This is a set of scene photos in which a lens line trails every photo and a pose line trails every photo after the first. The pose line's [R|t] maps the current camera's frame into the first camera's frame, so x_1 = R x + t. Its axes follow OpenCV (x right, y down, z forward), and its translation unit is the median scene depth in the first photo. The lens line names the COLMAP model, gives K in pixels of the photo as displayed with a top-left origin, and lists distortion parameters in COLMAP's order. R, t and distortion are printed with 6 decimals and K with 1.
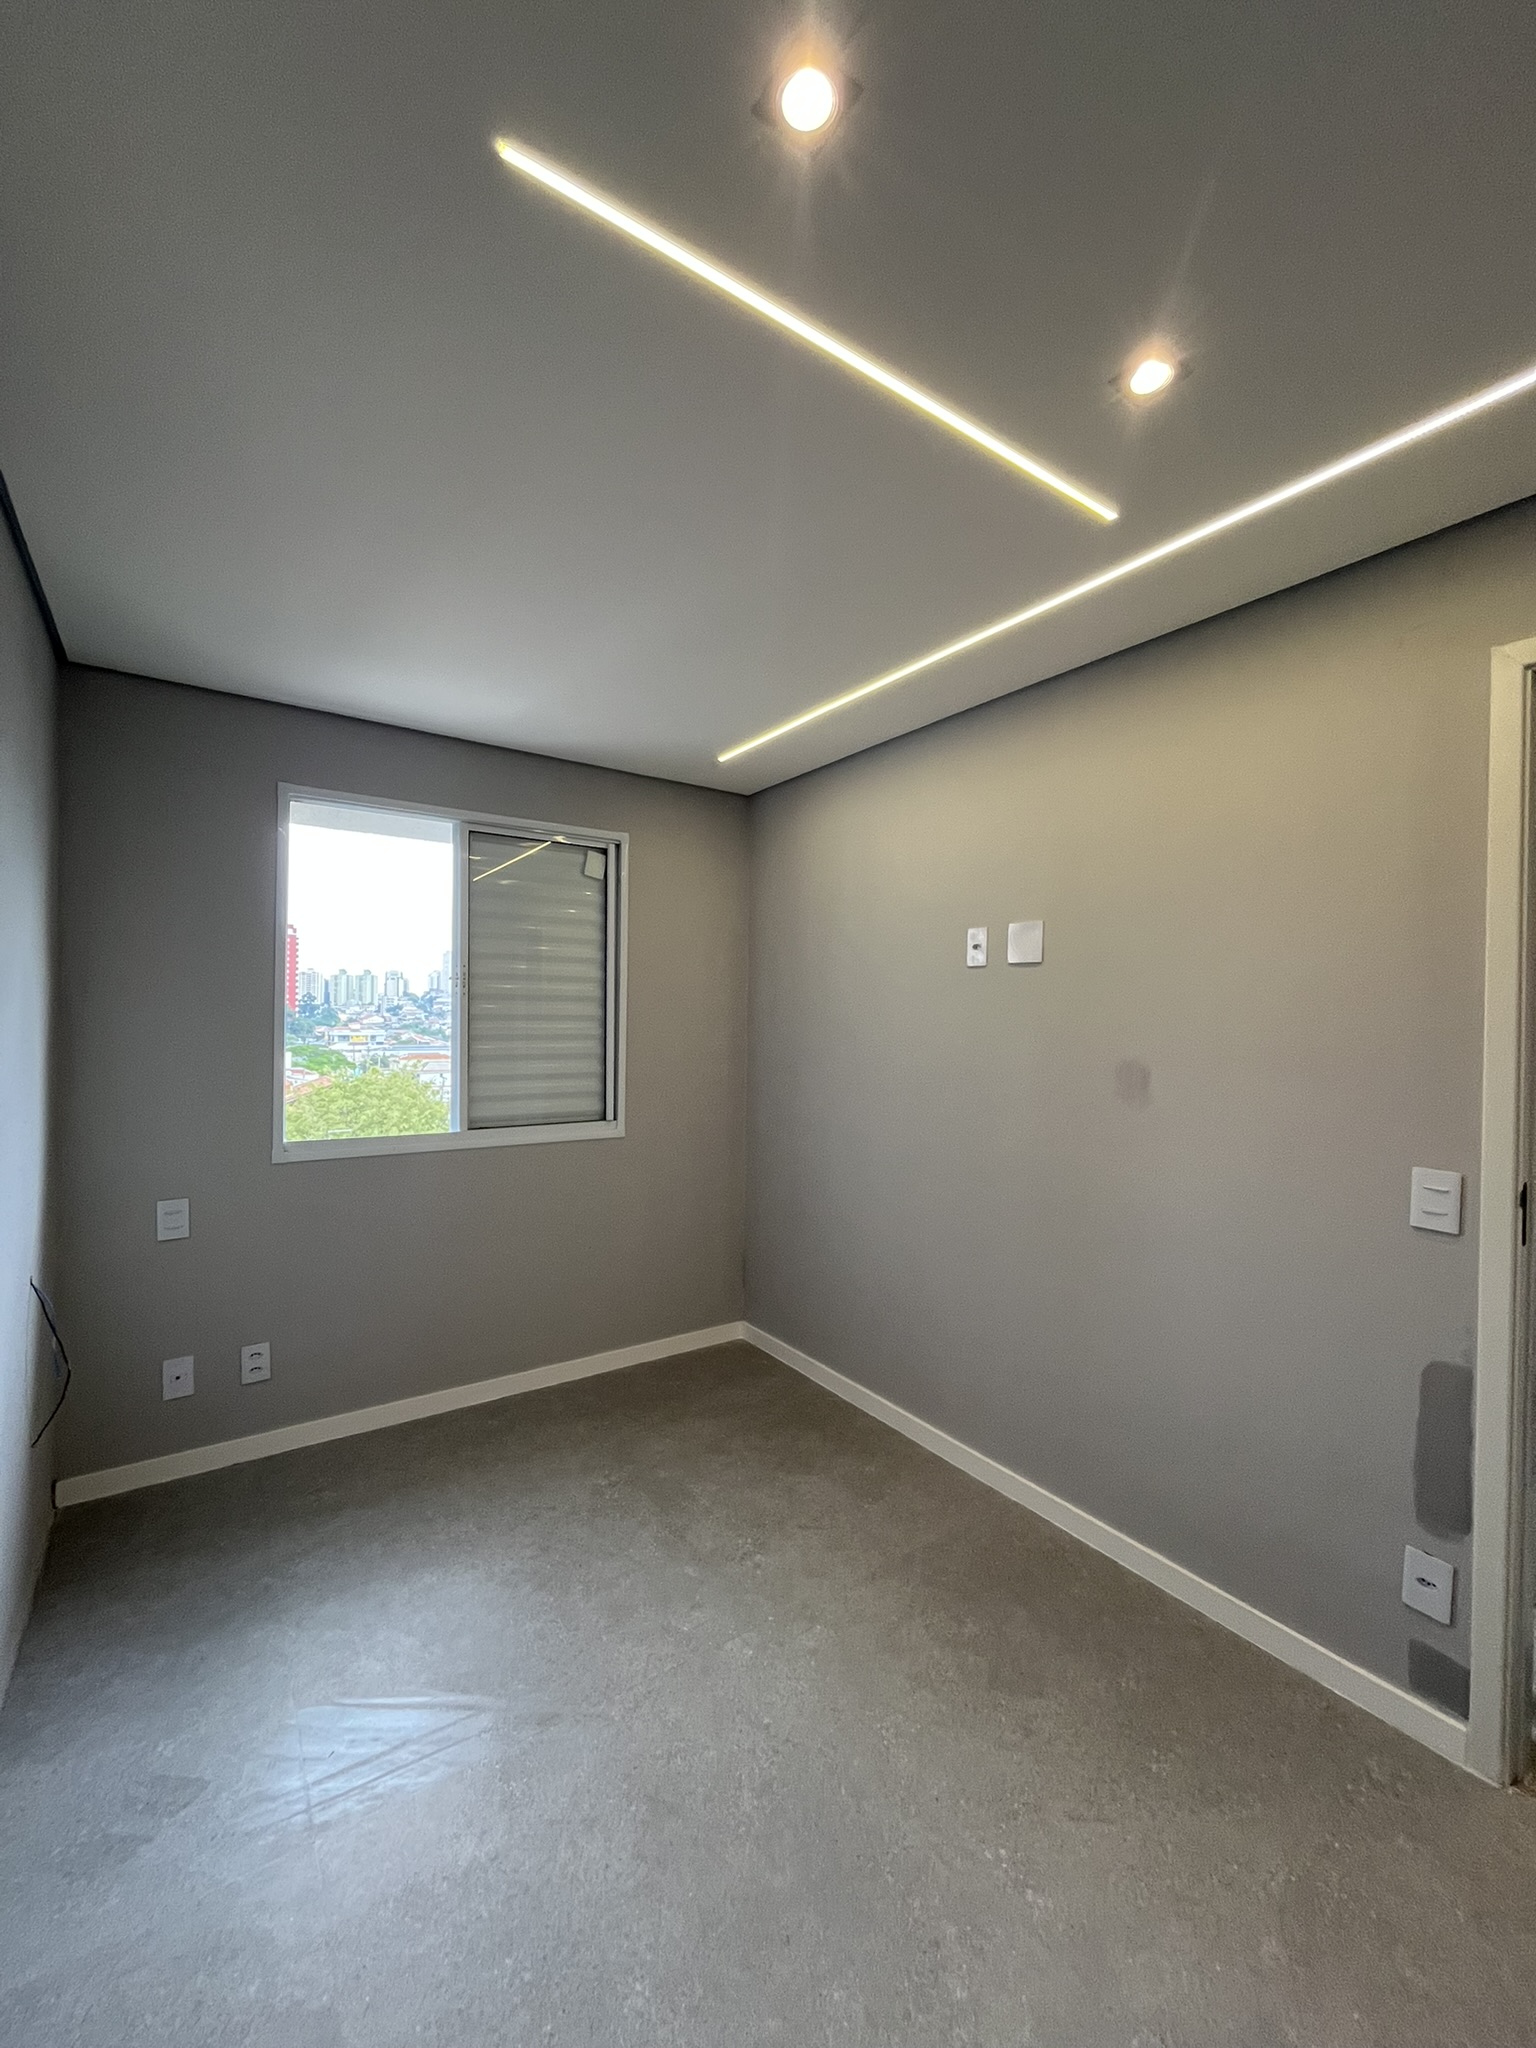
lens RADIAL K [[829.2, 0, 763.0], [0, 829.2, 1021.4], [0, 0, 1]] dist [-0.002417, 0.000058]
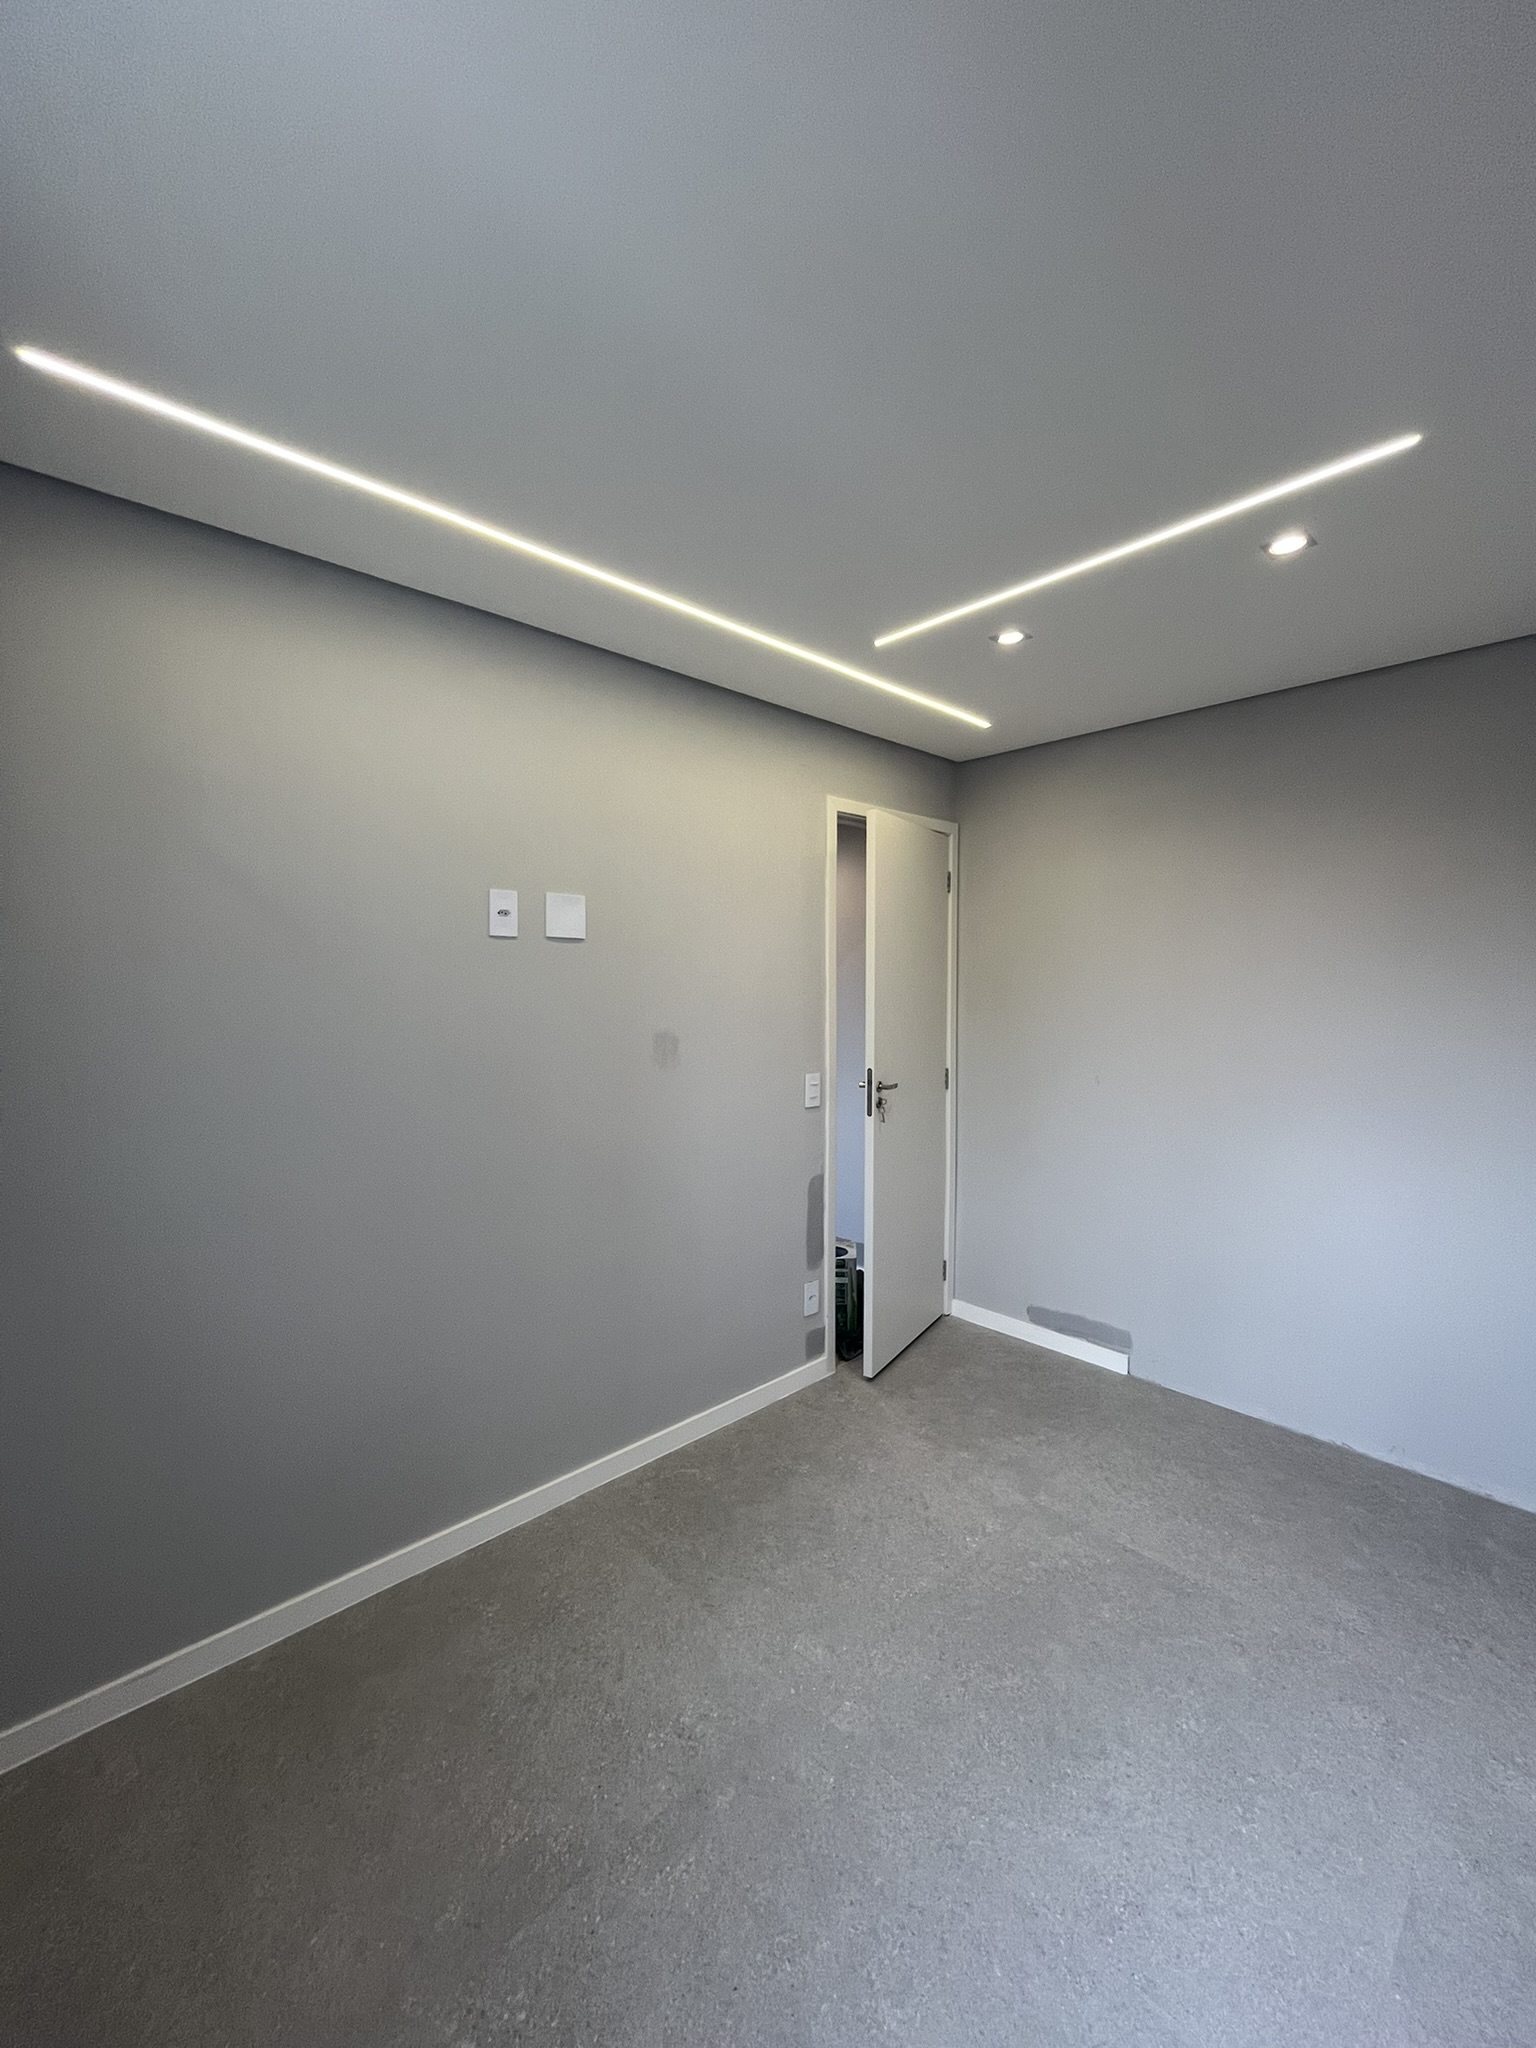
lens RADIAL K [[829.2, 0, 764.2], [0, 829.2, 1021.9], [0, 0, 1]] dist [-0.002417, 0.000058]
pose [[-0.150289, -0.064590, 0.986530, -0.630327], [0.002974, 0.997830, 0.065783, -0.036173], [-0.988638, 0.012820, -0.149771, 0.899638]]
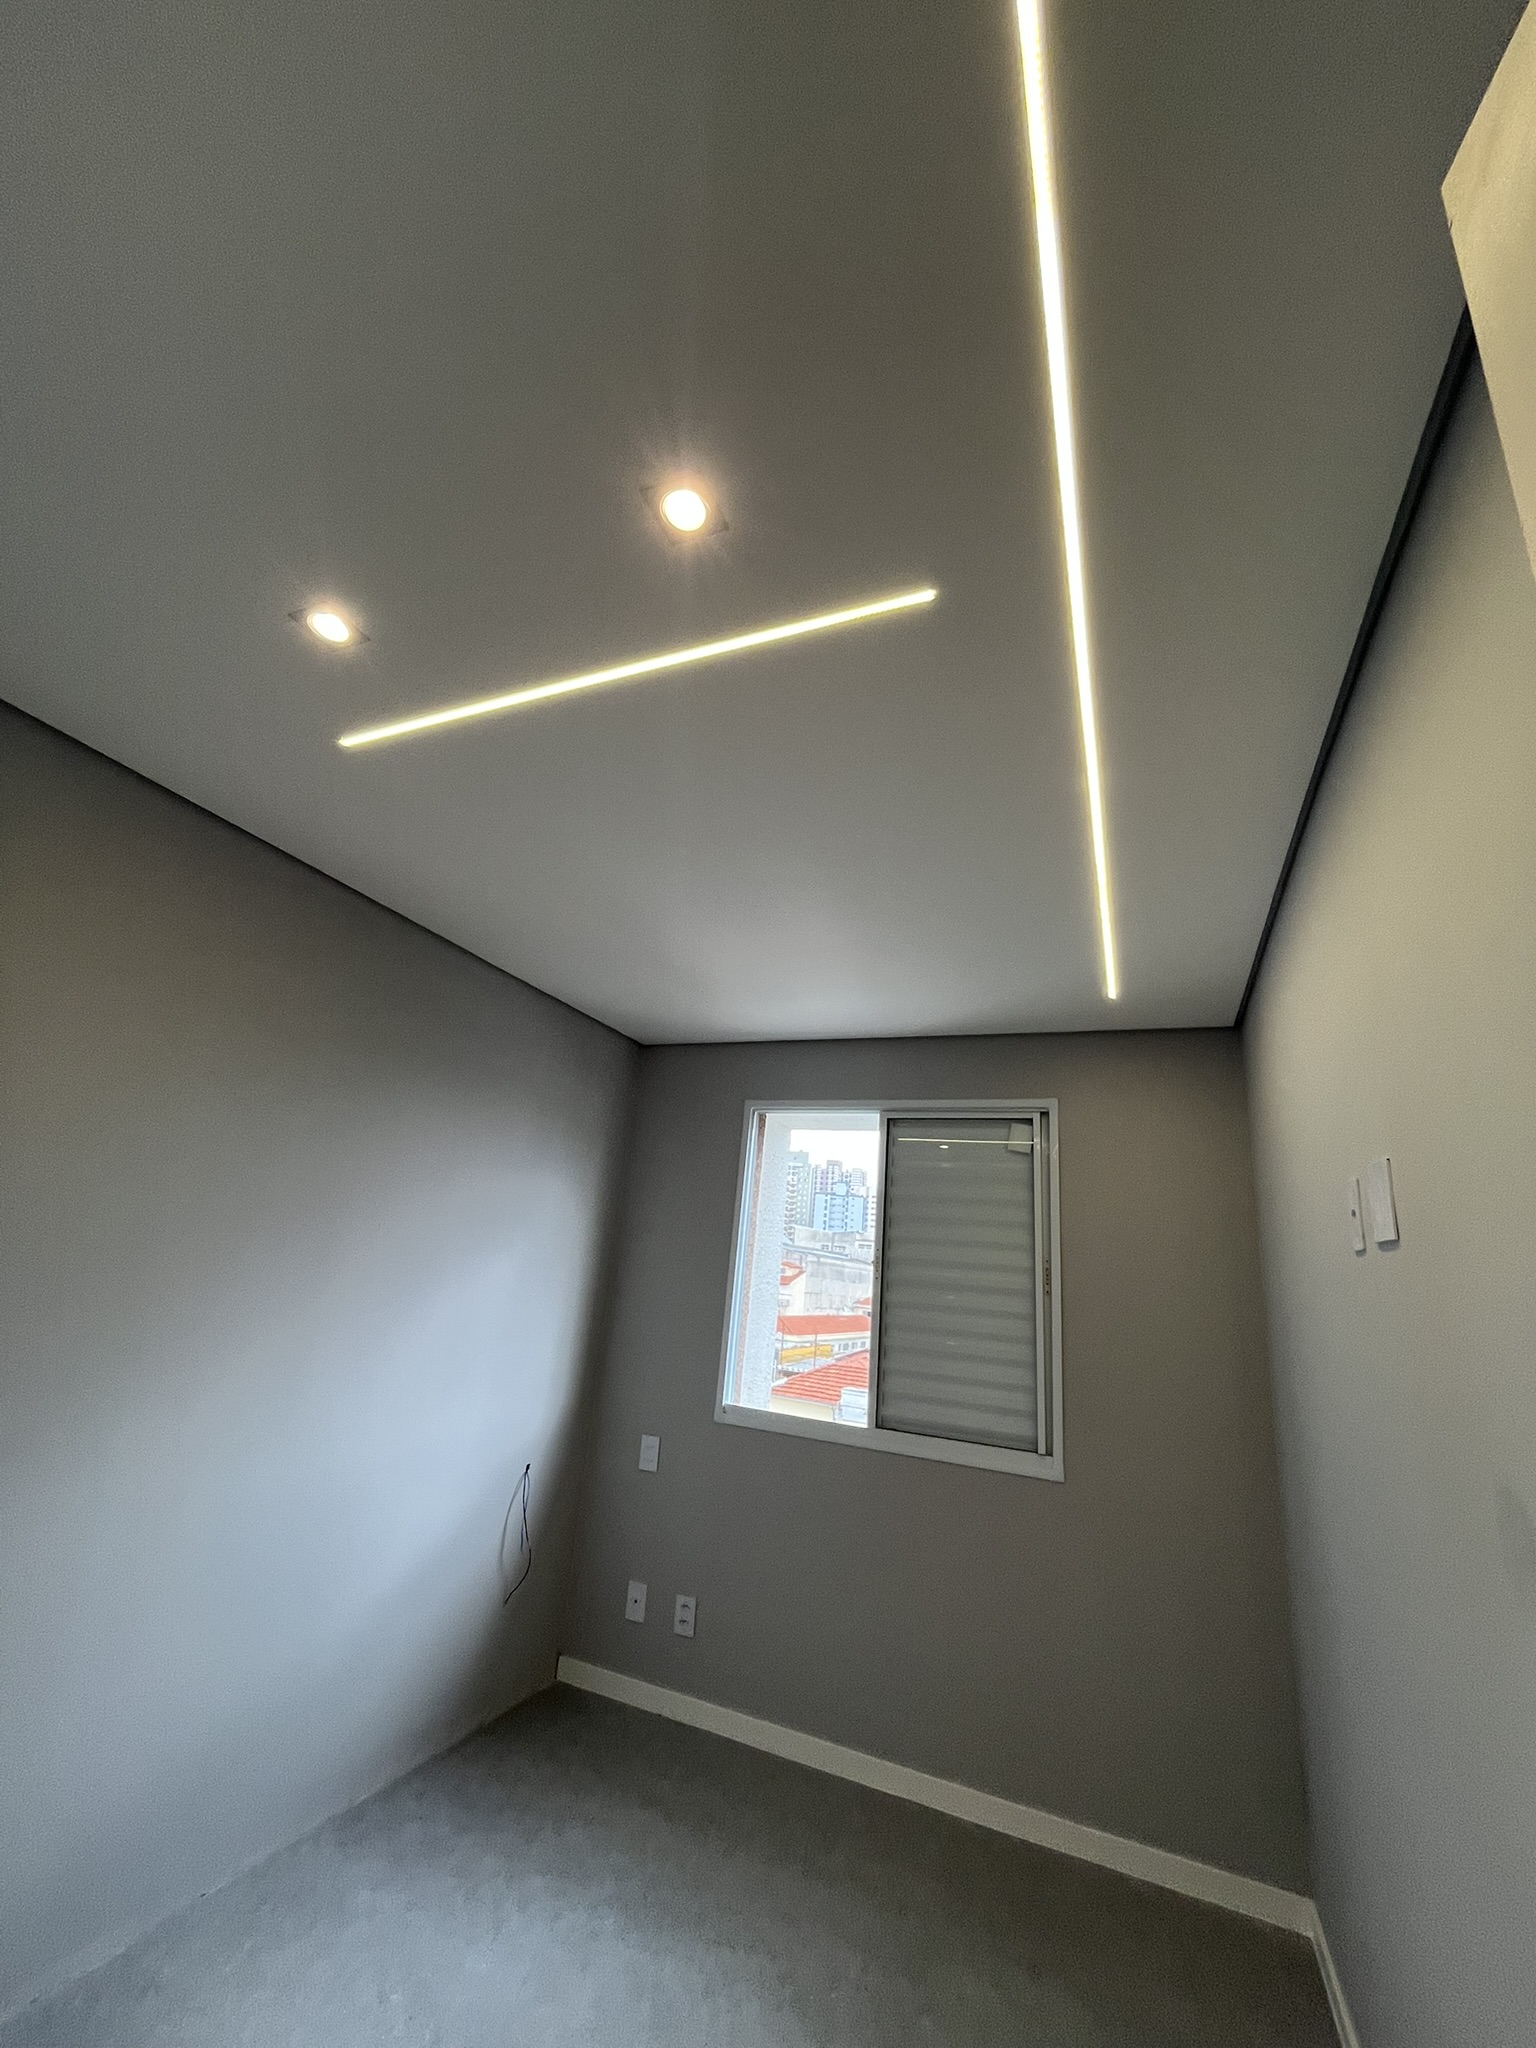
lens RADIAL K [[829.2, 0, 761.2], [0, 829.2, 1022.6], [0, 0, 1]] dist [-0.002417, 0.000058]
pose [[0.526618, -0.219060, -0.821393, 0.548572], [-0.083743, 0.948161, -0.306558, -0.008969], [0.845967, 0.230225, 0.480974, 0.387623]]
